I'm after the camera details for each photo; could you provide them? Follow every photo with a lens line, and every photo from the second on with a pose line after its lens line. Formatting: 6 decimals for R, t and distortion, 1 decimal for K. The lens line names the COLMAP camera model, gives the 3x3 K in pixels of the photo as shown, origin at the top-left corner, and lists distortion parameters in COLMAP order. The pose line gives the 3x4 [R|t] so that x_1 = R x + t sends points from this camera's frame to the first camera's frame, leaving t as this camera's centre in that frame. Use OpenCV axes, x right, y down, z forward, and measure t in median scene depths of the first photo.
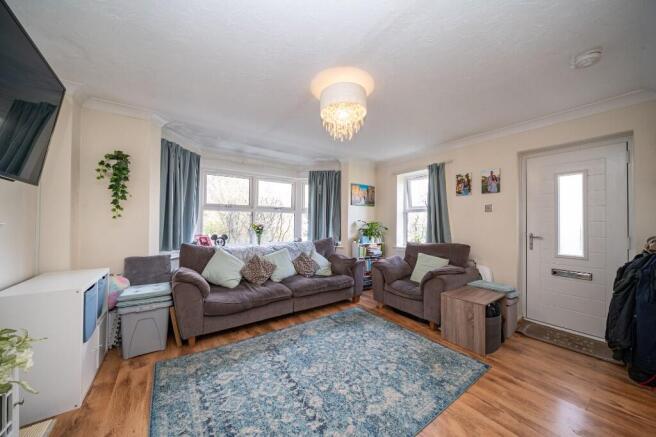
lens RADIAL K [[225.6, 0, 326.0], [0, 225.6, 221.1], [0, 0, 1]] dist [-0.000995, 0.000363]
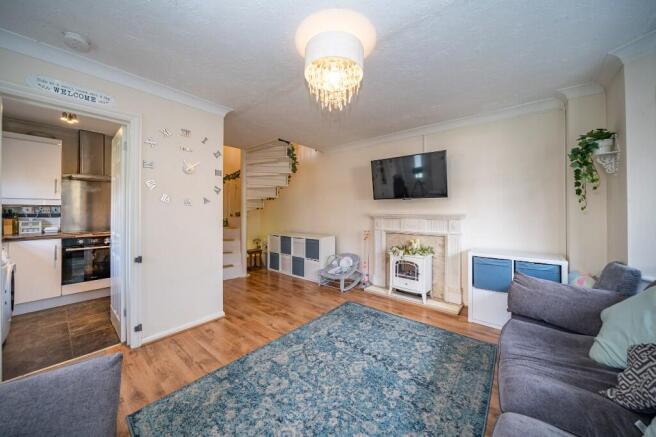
lens RADIAL K [[233.0, 0, 323.5], [0, 233.0, 212.3], [0, 0, 1]] dist [-0.001524, 0.000031]
pose [[-0.967562, -0.006644, -0.252546, 0.257675], [-0.005952, 0.999976, -0.003505, 0.005461], [0.252564, -0.001888, -0.967578, 1.464138]]
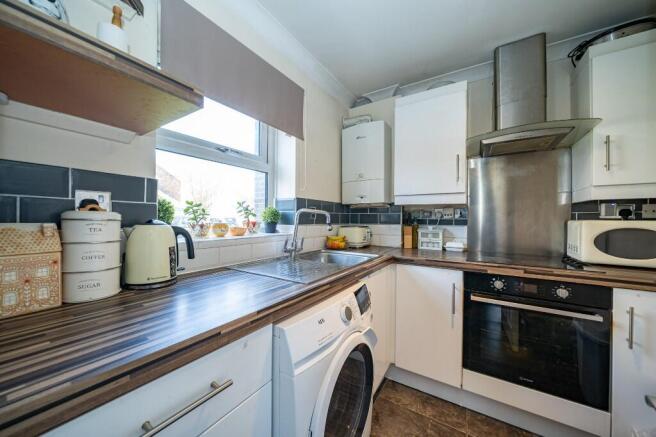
lens RADIAL K [[230.4, 0, 328.0], [0, 230.4, 218.5], [0, 0, 1]] dist [-0.001745, -0.000032]
pose [[-0.382560, -0.002654, 0.923927, 0.872339], [-0.015726, 0.999870, -0.003640, 0.024953], [-0.923797, -0.015922, -0.382552, 0.477725]]
